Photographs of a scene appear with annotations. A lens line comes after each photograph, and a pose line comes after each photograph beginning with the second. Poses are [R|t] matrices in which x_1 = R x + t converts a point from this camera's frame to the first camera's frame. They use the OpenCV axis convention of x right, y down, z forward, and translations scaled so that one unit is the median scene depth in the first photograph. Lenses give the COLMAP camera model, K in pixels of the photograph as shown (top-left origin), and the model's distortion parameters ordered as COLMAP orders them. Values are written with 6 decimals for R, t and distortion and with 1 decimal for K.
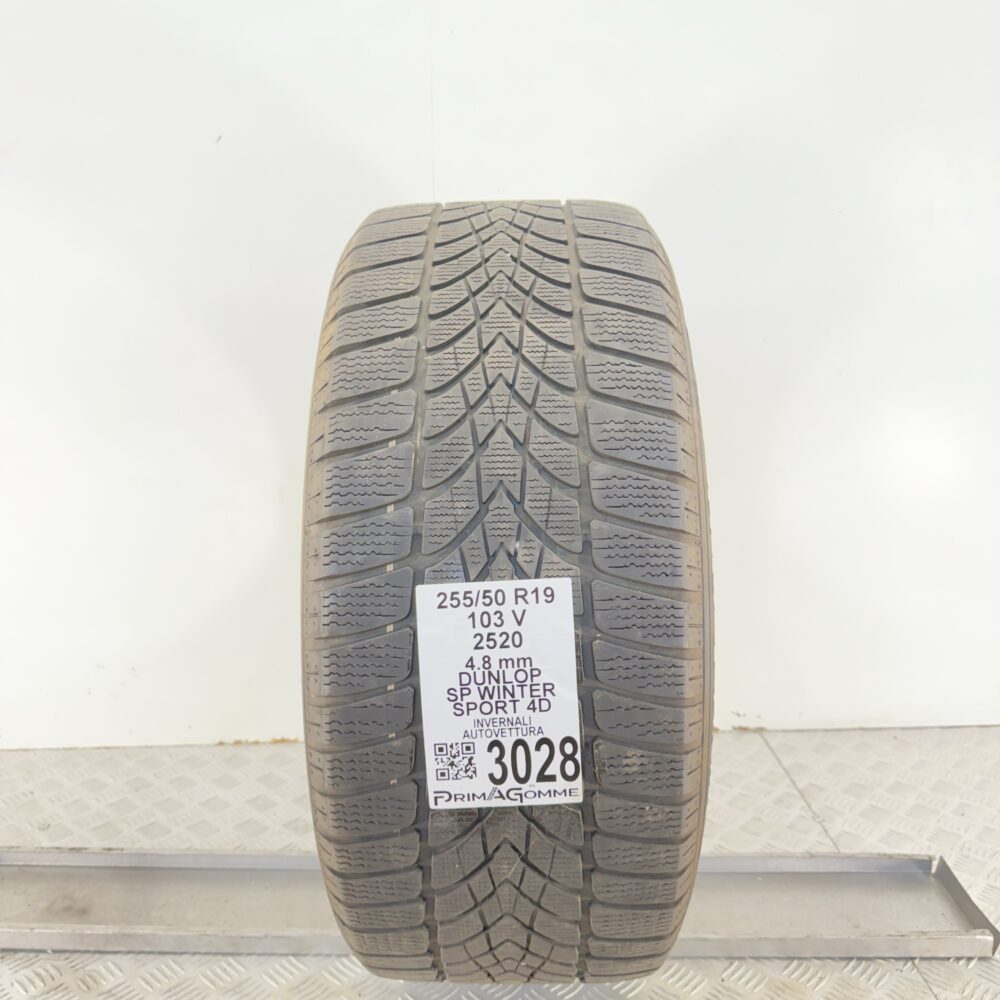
lens RADIAL K [[952.0, 0, 500.0], [0, 952.0, 500.0], [0, 0, 1]] dist [0.166766, -0.429651]
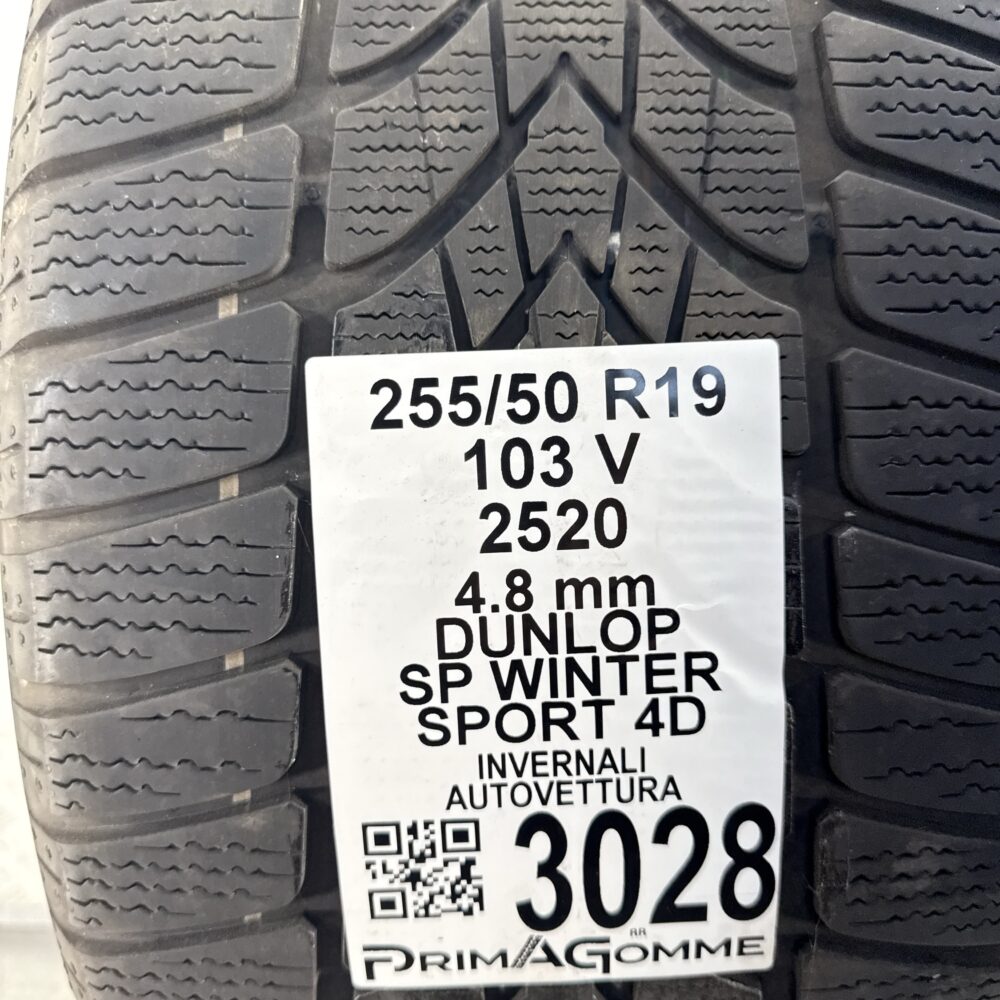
lens RADIAL K [[952.0, 0, 500.0], [0, 952.0, 500.0], [0, 0, 1]] dist [0.166766, -0.429651]
pose [[0.999530, 0.008813, 0.029354, -0.030506], [-0.010447, 0.998377, 0.055982, 0.118540], [-0.028813, -0.056263, 0.998000, 0.662407]]
